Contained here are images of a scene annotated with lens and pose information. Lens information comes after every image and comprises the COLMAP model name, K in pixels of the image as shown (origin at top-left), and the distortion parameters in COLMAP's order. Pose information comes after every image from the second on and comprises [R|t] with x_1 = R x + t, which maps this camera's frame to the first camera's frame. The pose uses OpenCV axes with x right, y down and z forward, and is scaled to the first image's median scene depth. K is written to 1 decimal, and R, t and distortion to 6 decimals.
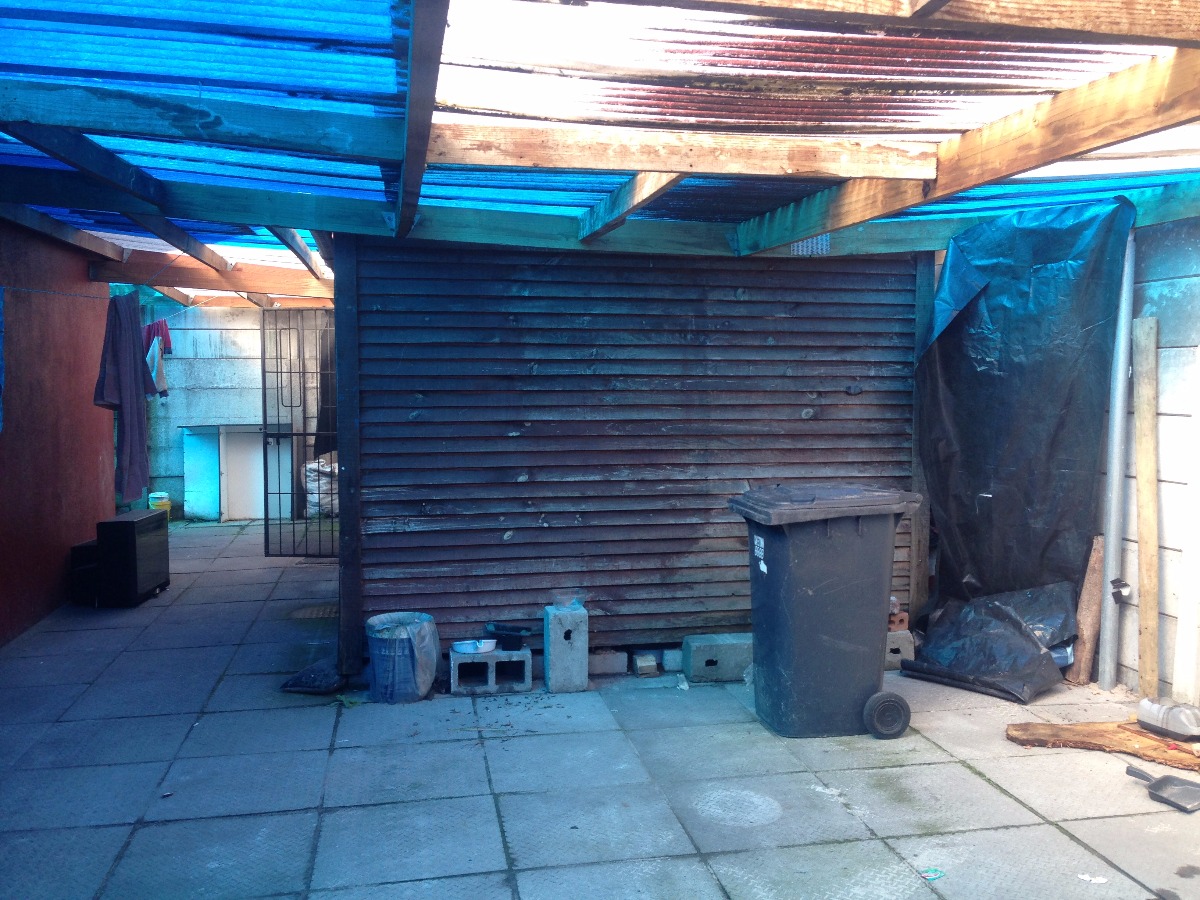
lens RADIAL K [[1086.2, 0, 588.4], [0, 1086.2, 454.7], [0, 0, 1]] dist [0.102452, -0.153079]
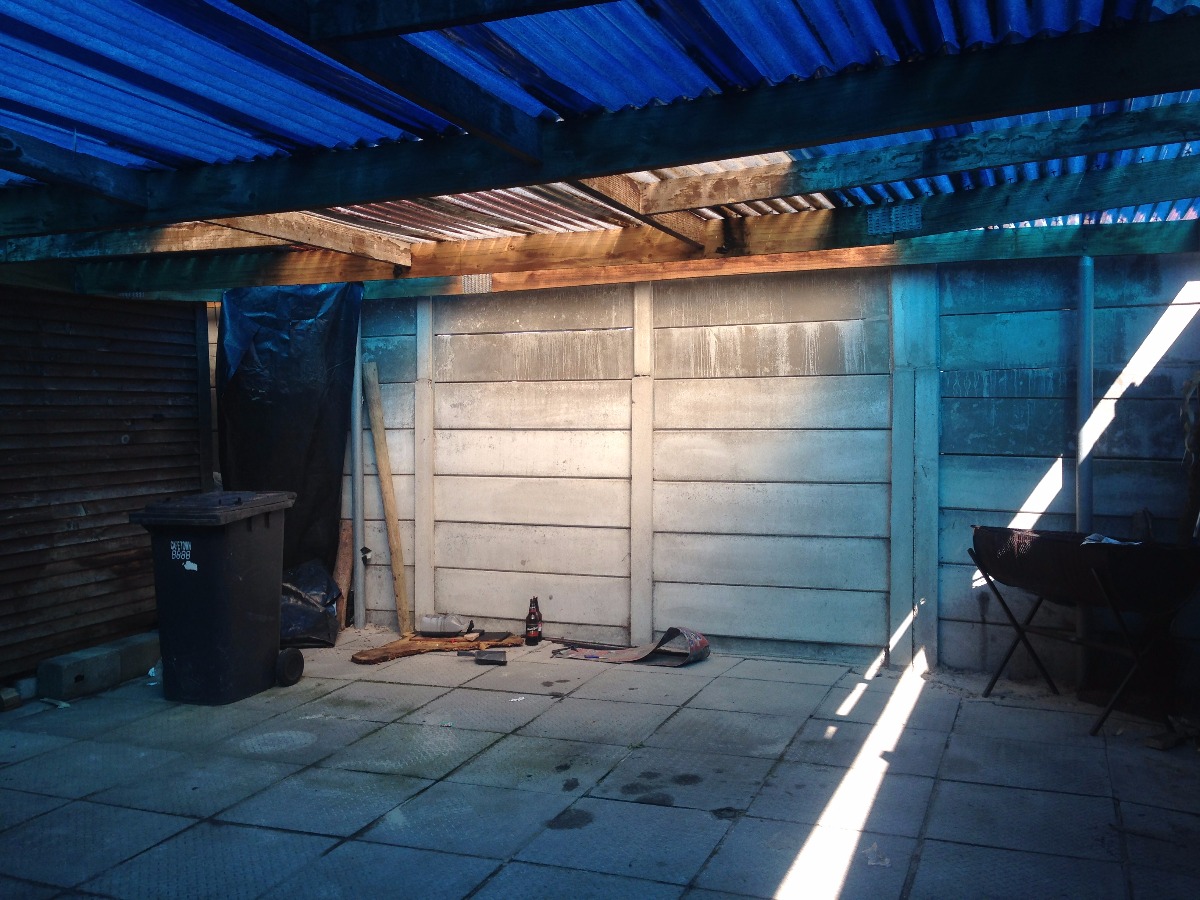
lens RADIAL K [[1081.4, 0, 607.3], [0, 1081.4, 449.2], [0, 0, 1]] dist [0.130667, -0.234489]
pose [[0.530437, -0.043033, 0.846631, -0.521875], [0.082957, 0.996552, -0.001321, 0.015412], [-0.843656, 0.070935, 0.532178, -0.005272]]
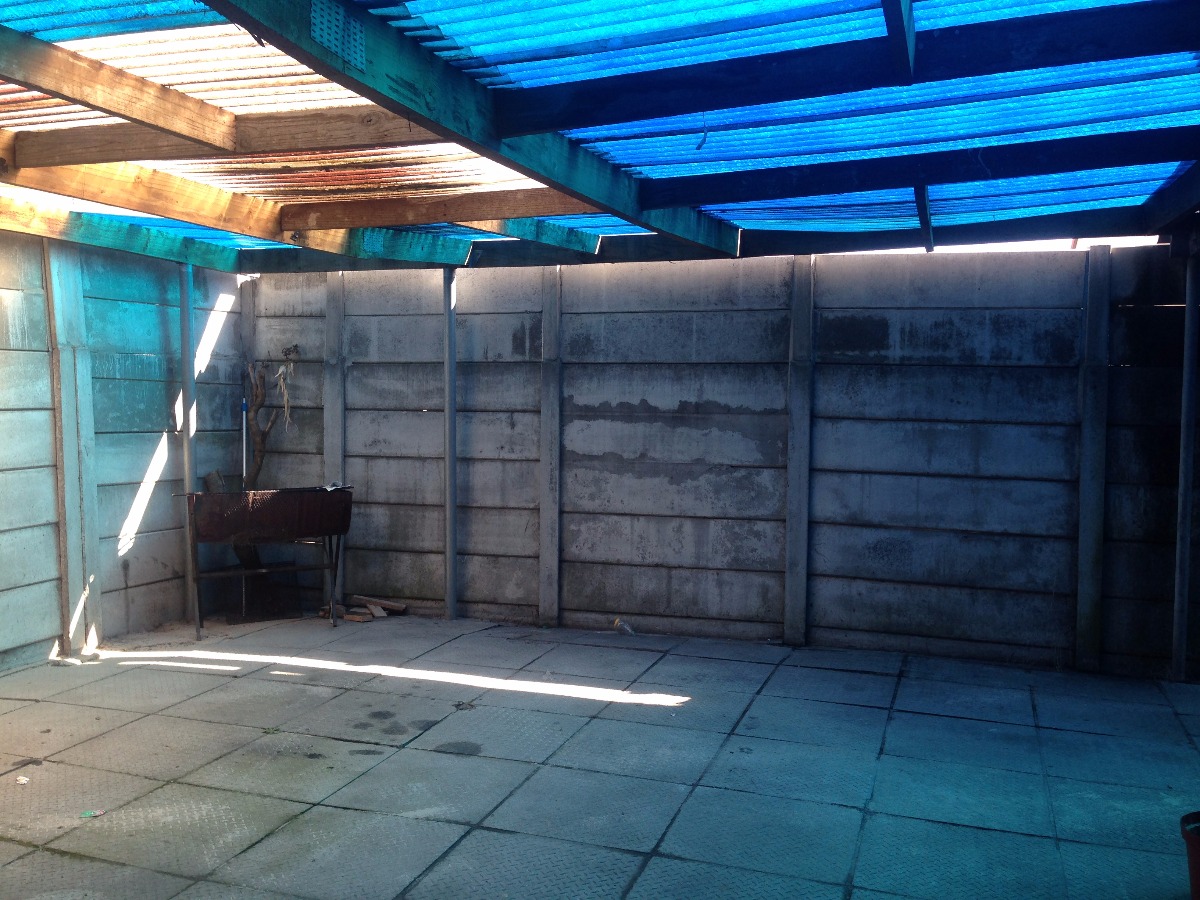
lens RADIAL K [[1086.2, 0, 588.4], [0, 1086.2, 454.7], [0, 0, 1]] dist [0.102452, -0.153079]
pose [[-0.867209, -0.039385, 0.496384, -0.415189], [0.031016, 0.990659, 0.132788, -0.068503], [-0.496977, 0.130551, -0.857887, 1.050380]]
